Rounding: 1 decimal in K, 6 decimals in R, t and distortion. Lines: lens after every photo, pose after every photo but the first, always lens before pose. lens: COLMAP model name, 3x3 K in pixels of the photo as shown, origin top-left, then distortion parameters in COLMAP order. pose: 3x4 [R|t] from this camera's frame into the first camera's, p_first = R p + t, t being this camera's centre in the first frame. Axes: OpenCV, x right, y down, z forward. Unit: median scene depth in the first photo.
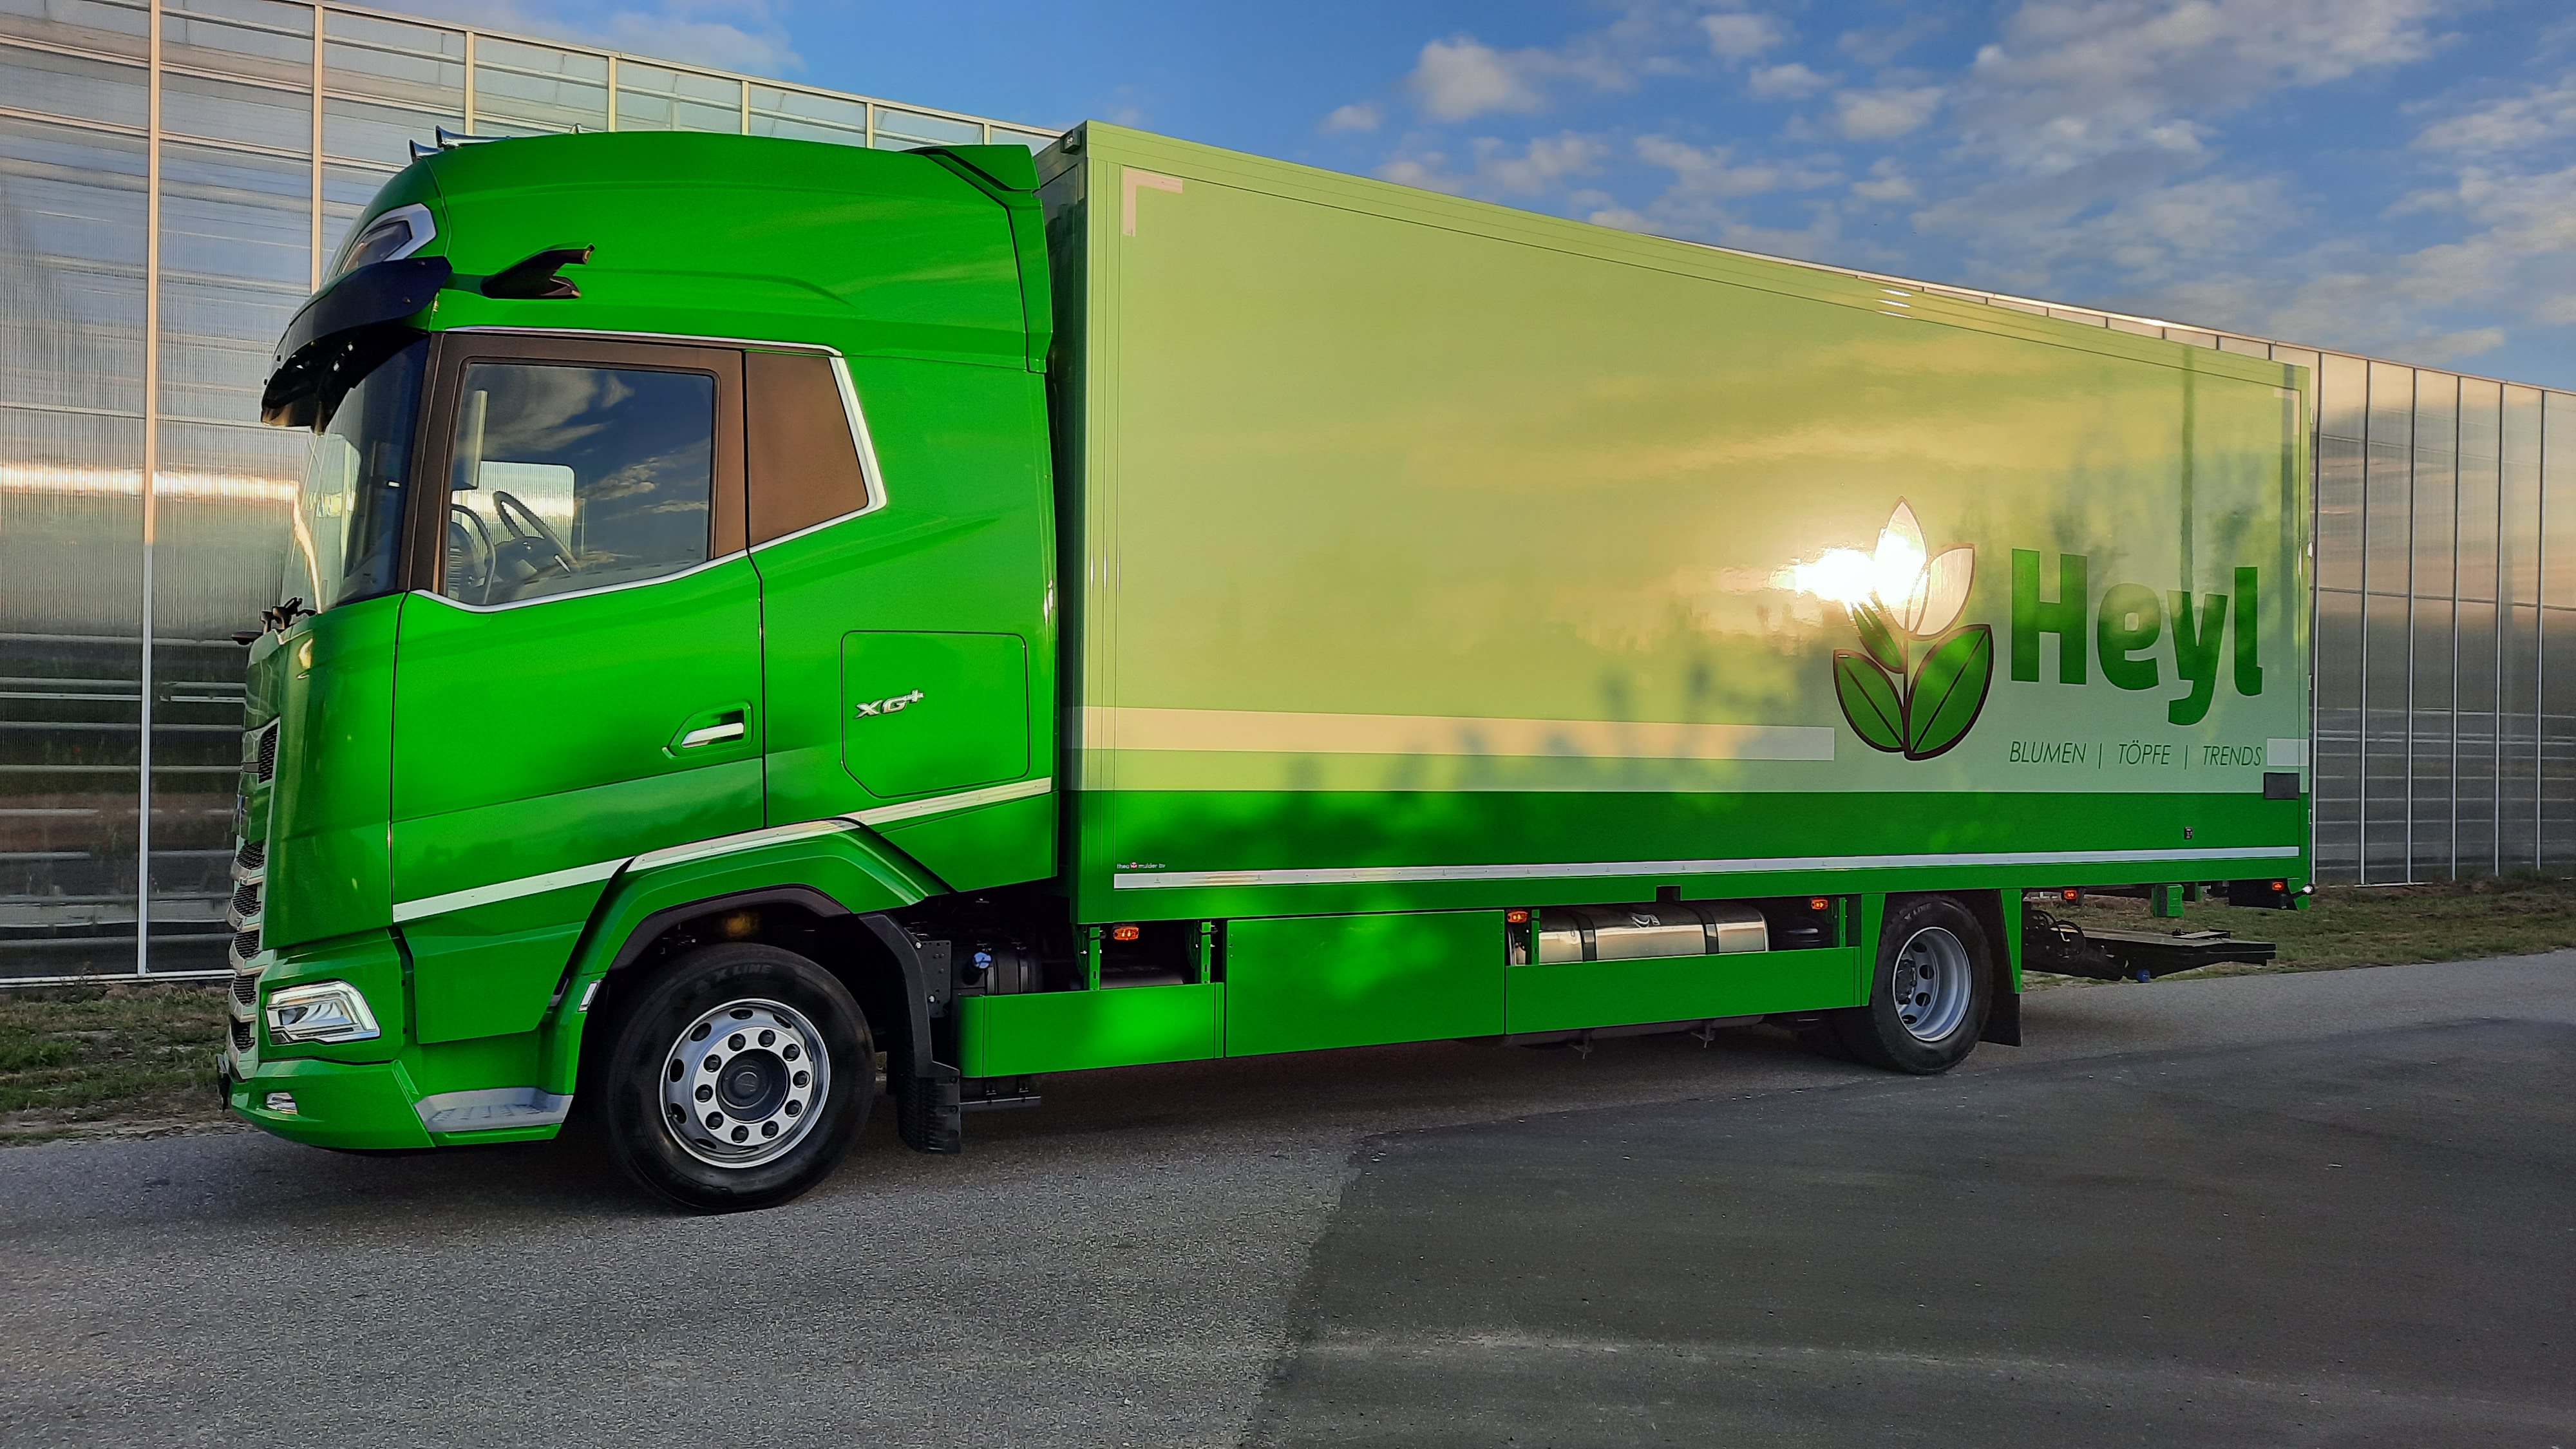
lens RADIAL K [[1889.3, 0, 1239.5], [0, 1889.3, 731.6], [0, 0, 1]] dist [0.020505, -0.010346]
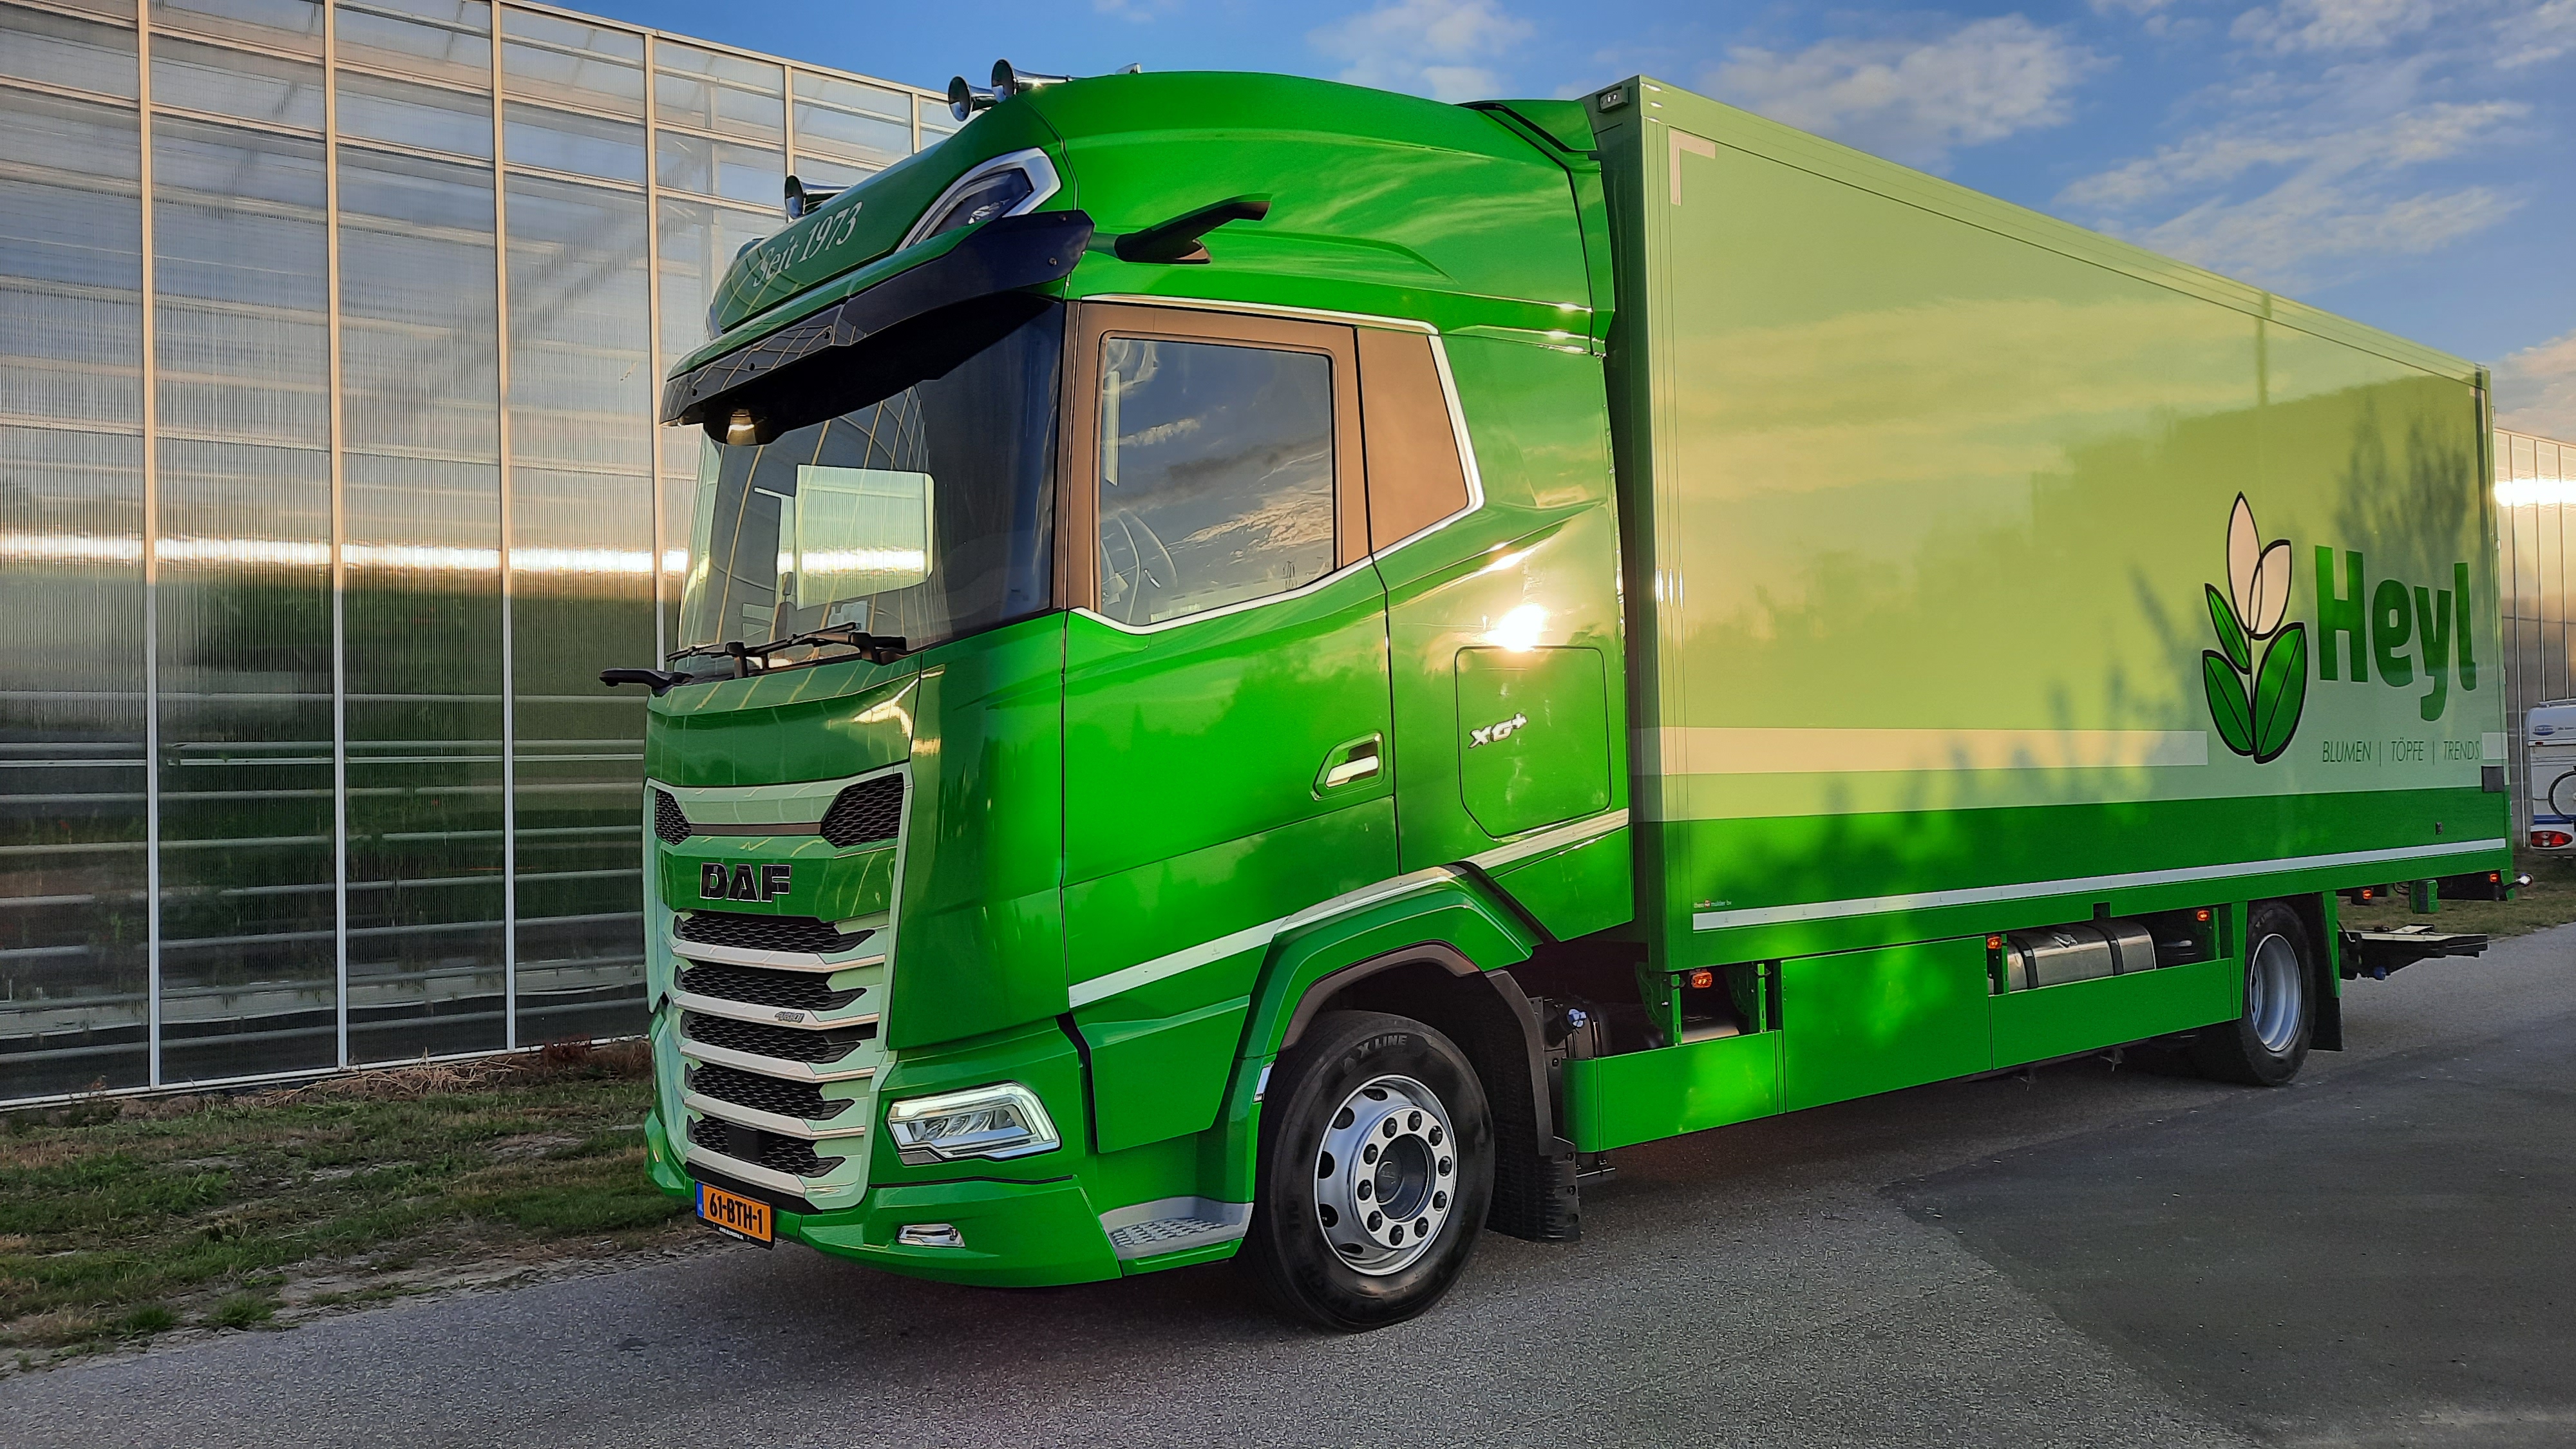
lens RADIAL K [[1889.3, 0, 1290.7], [0, 1889.3, 744.0], [0, 0, 1]] dist [0.020505, -0.010346]
pose [[0.991467, -0.033849, 0.125883, -0.368561], [0.035628, 0.999294, -0.011911, -0.001304], [-0.125391, 0.016295, 0.991974, 0.135675]]
